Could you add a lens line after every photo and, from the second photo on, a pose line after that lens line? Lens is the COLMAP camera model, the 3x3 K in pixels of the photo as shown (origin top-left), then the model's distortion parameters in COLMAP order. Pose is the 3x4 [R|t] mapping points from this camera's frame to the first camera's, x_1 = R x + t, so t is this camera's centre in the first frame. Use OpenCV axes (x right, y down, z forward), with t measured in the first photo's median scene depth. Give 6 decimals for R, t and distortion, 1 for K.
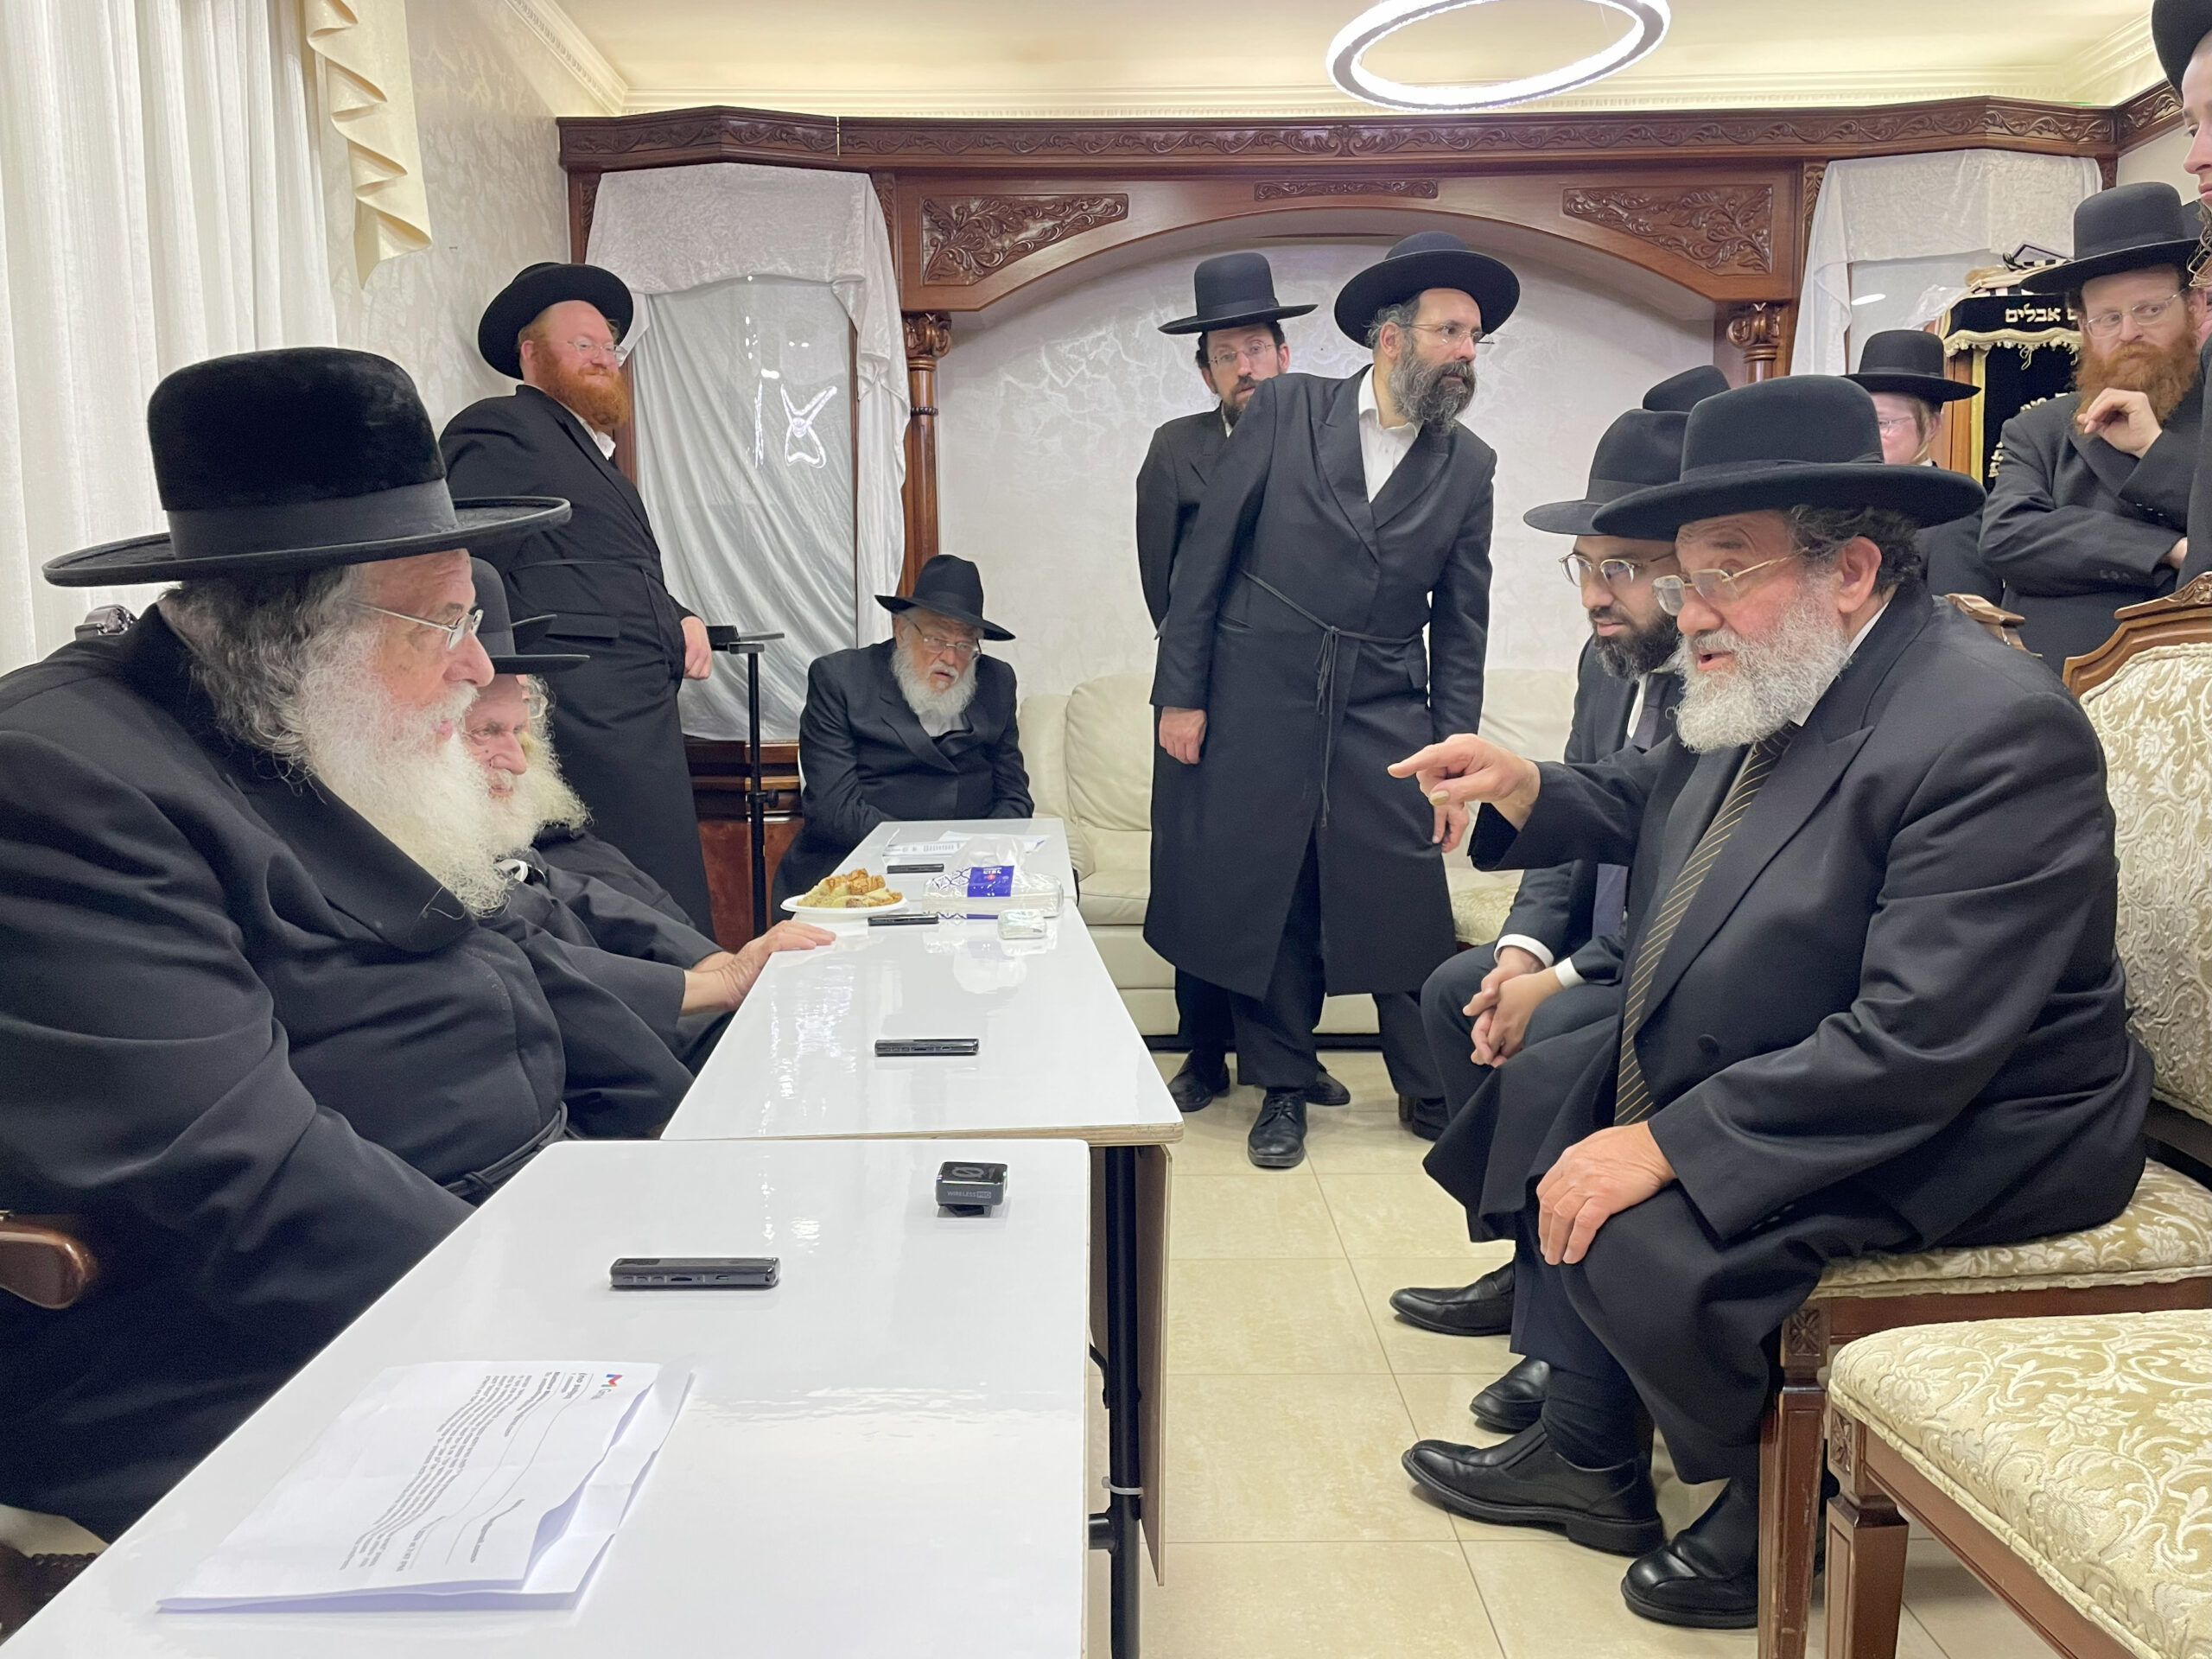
lens RADIAL K [[1676.2, 0, 1119.0], [0, 1676.2, 811.8], [0, 0, 1]] dist [0.072514, -0.084624]
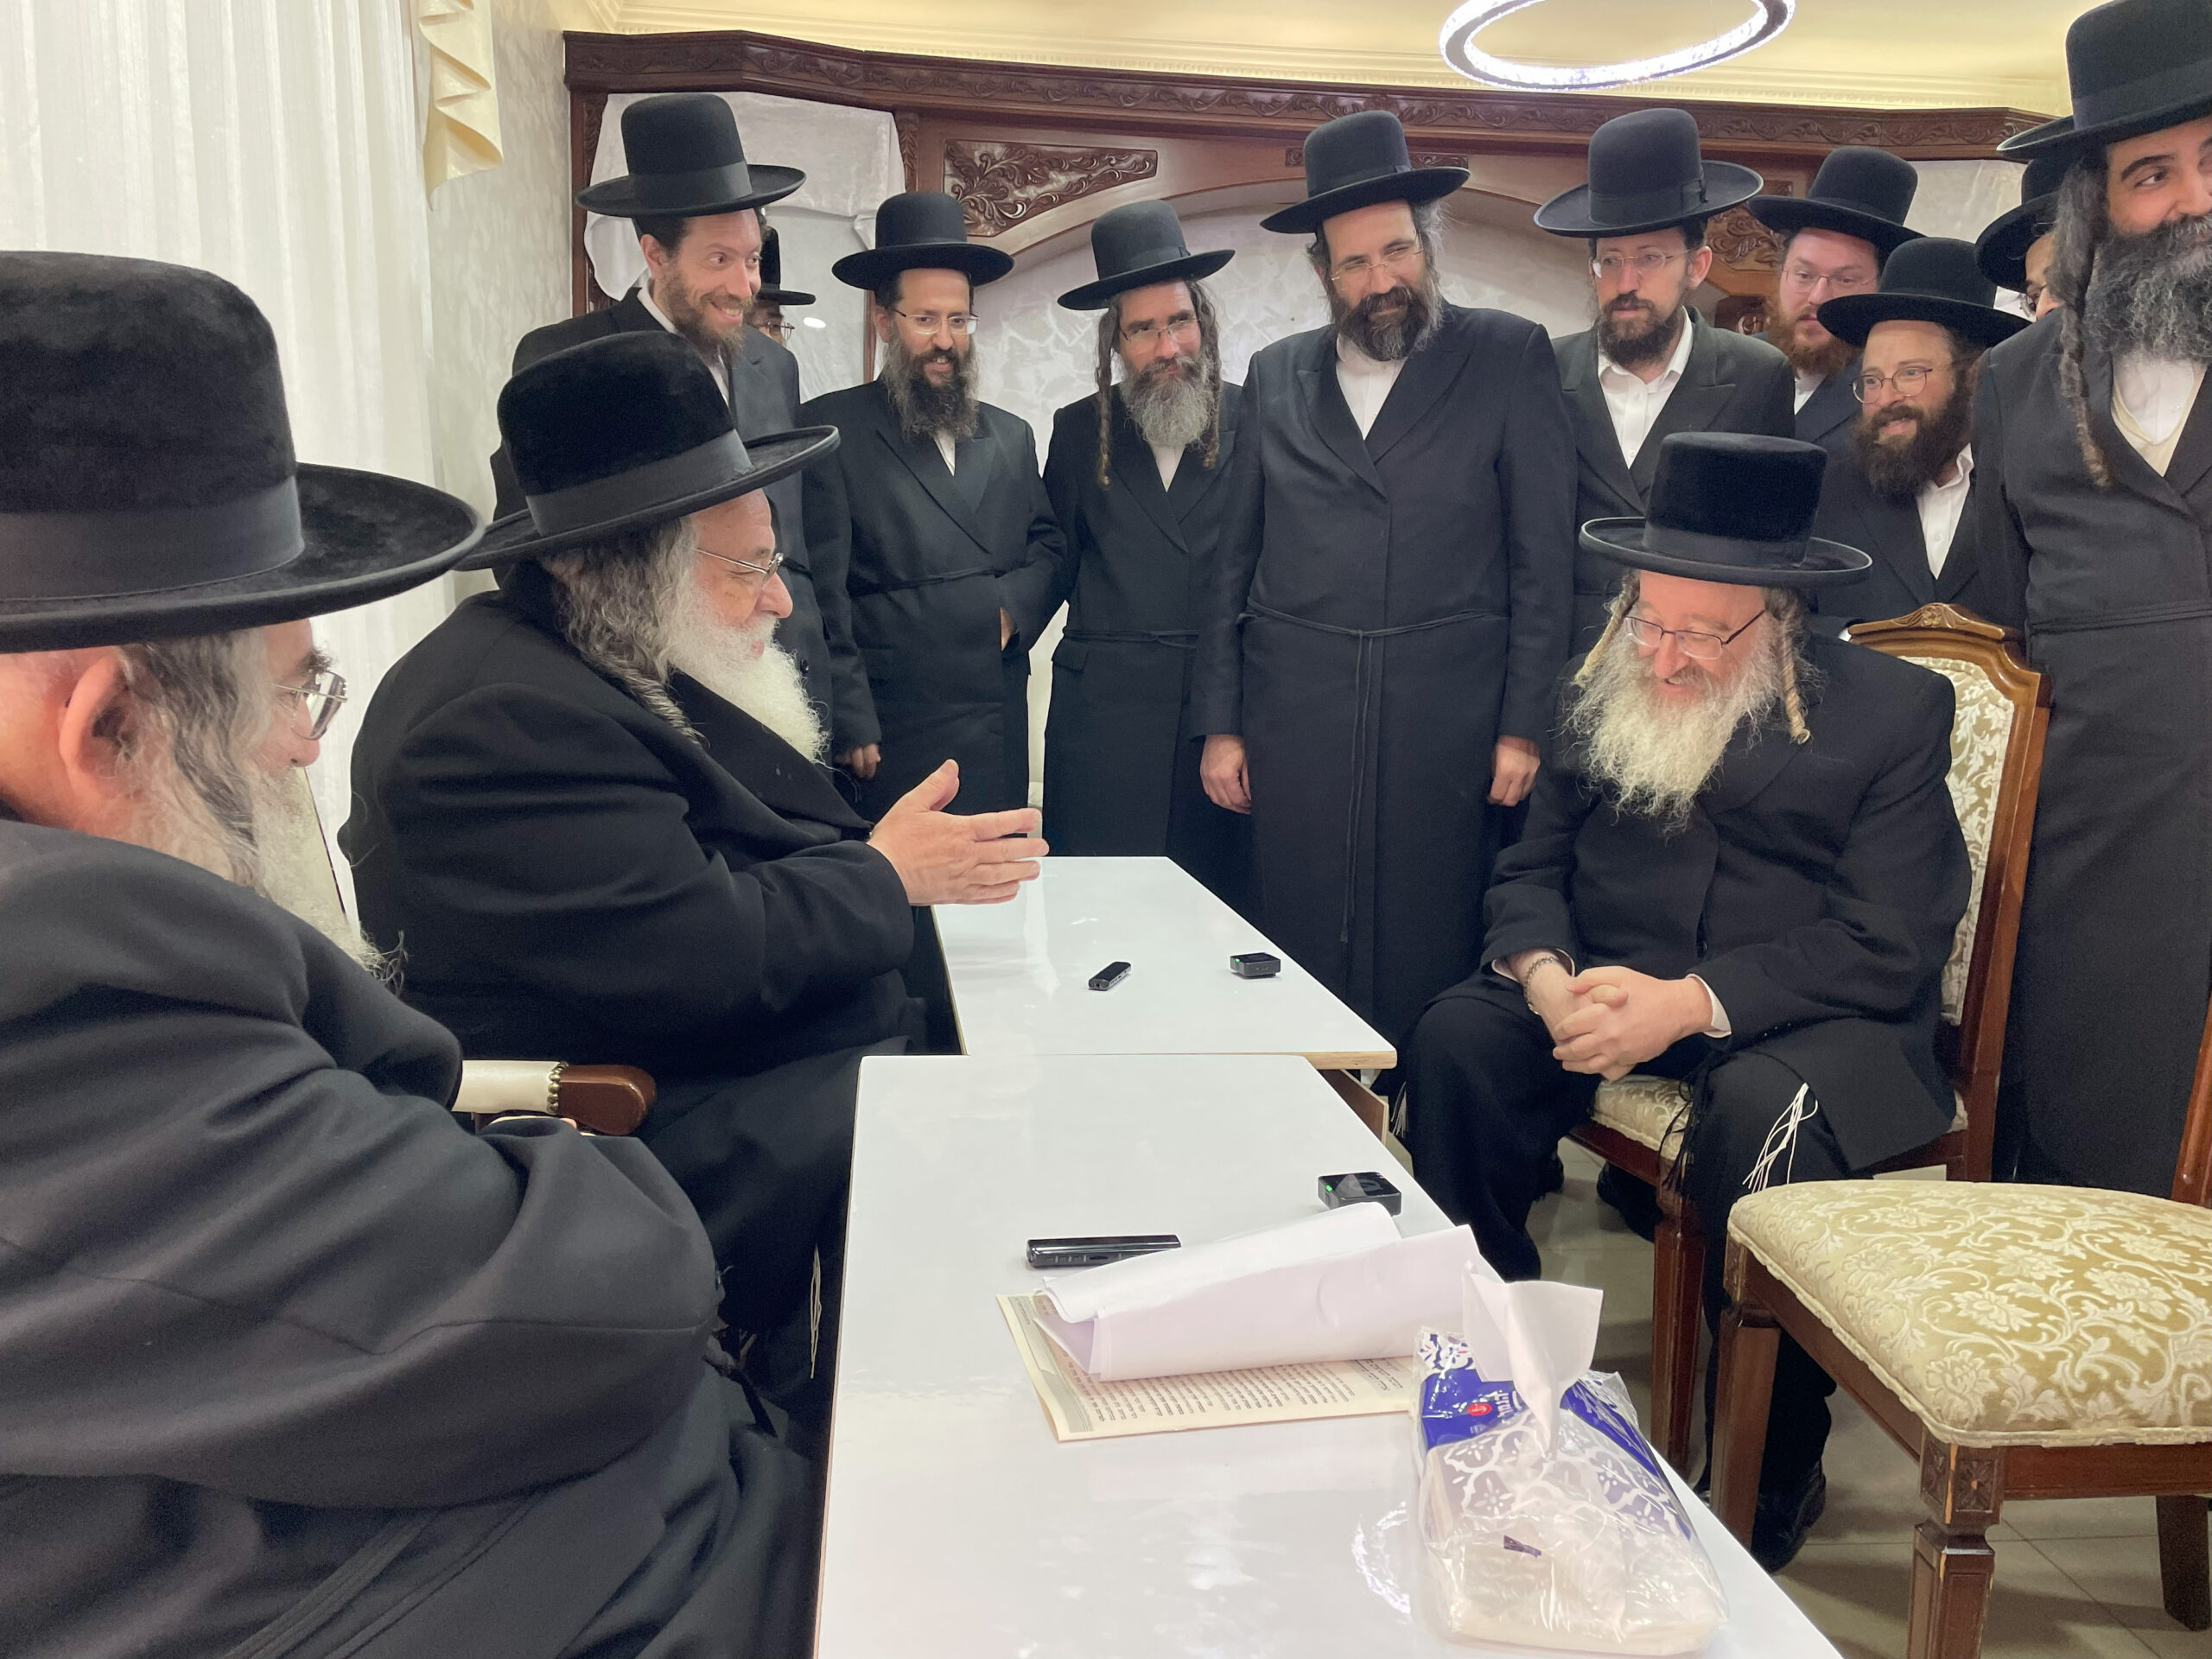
lens RADIAL K [[1676.2, 0, 1106.0], [0, 1676.2, 819.3], [0, 0, 1]] dist [0.072514, -0.084624]
pose [[0.995450, 0.026756, 0.091455, -0.103893], [-0.029394, 0.999186, 0.027619, -0.006843], [-0.090642, -0.030182, 0.995426, 0.020573]]
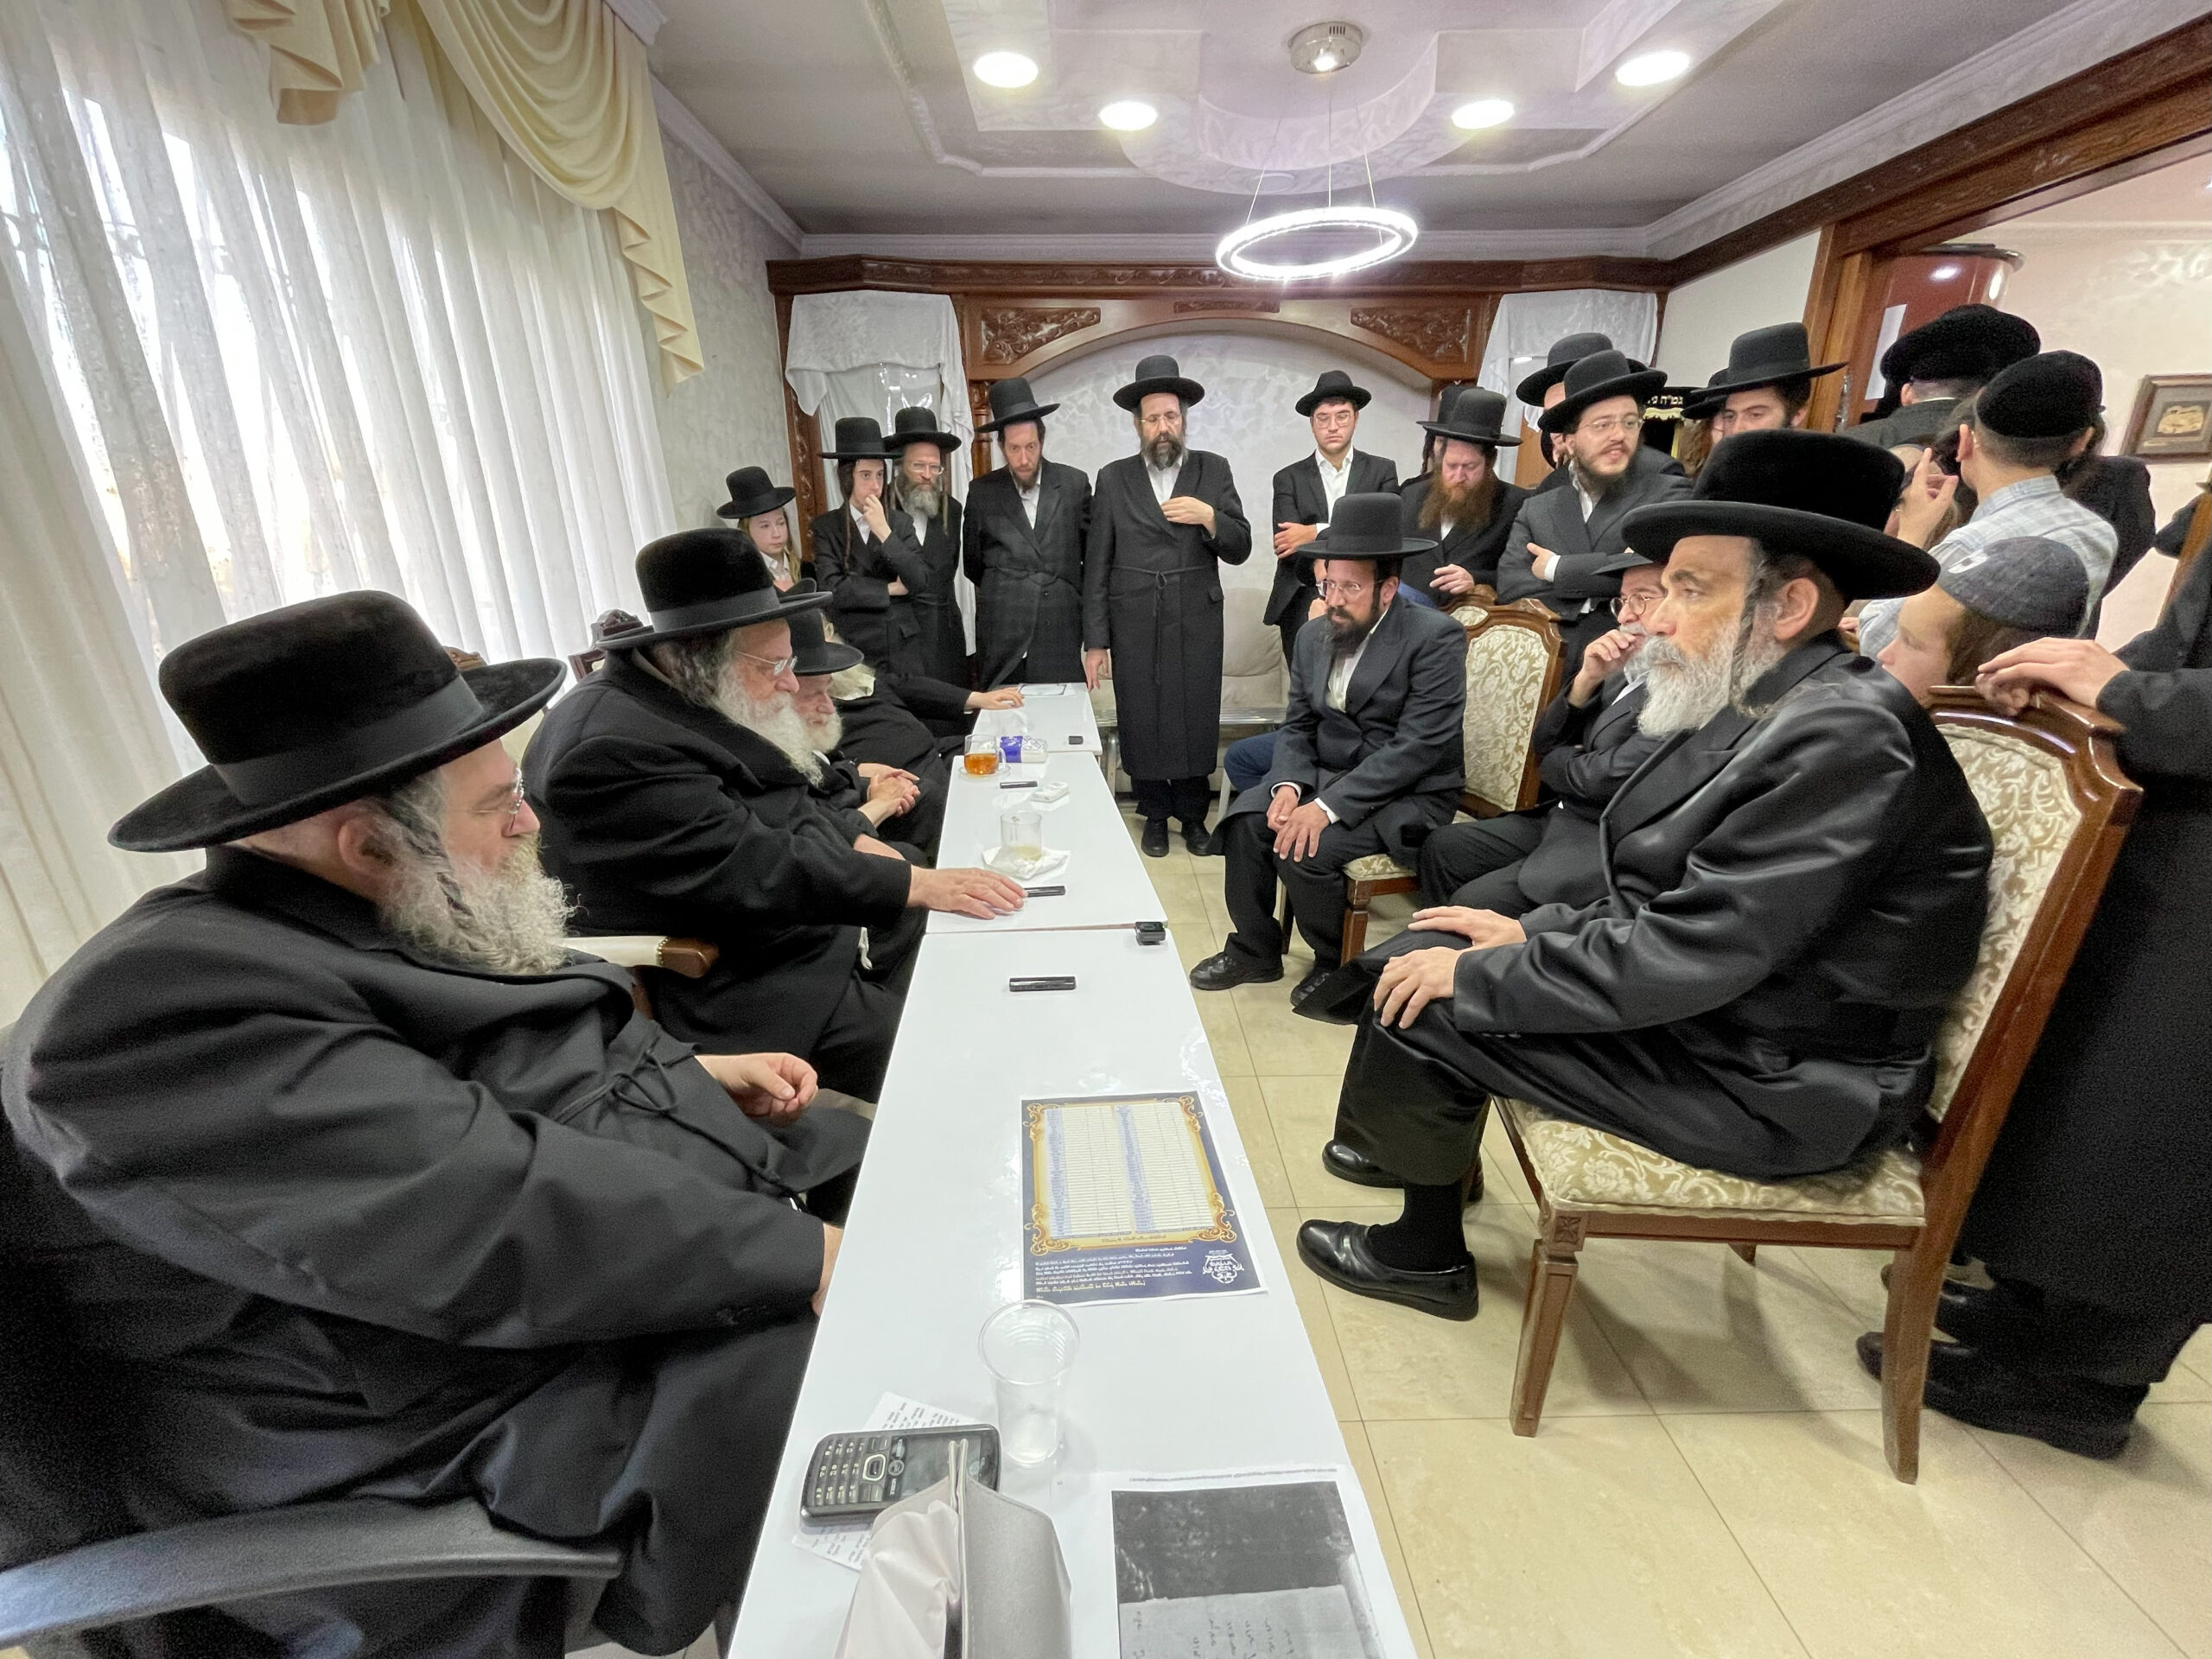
lens RADIAL K [[897.3, 0, 1105.5], [0, 897.3, 826.8], [0, 0, 1]] dist [-0.006509, 0.000713]
pose [[0.999912, -0.000899, 0.013268, -0.002040], [-0.002146, 0.973726, 0.227715, -0.059382], [-0.013124, -0.227723, 0.973638, -0.008028]]
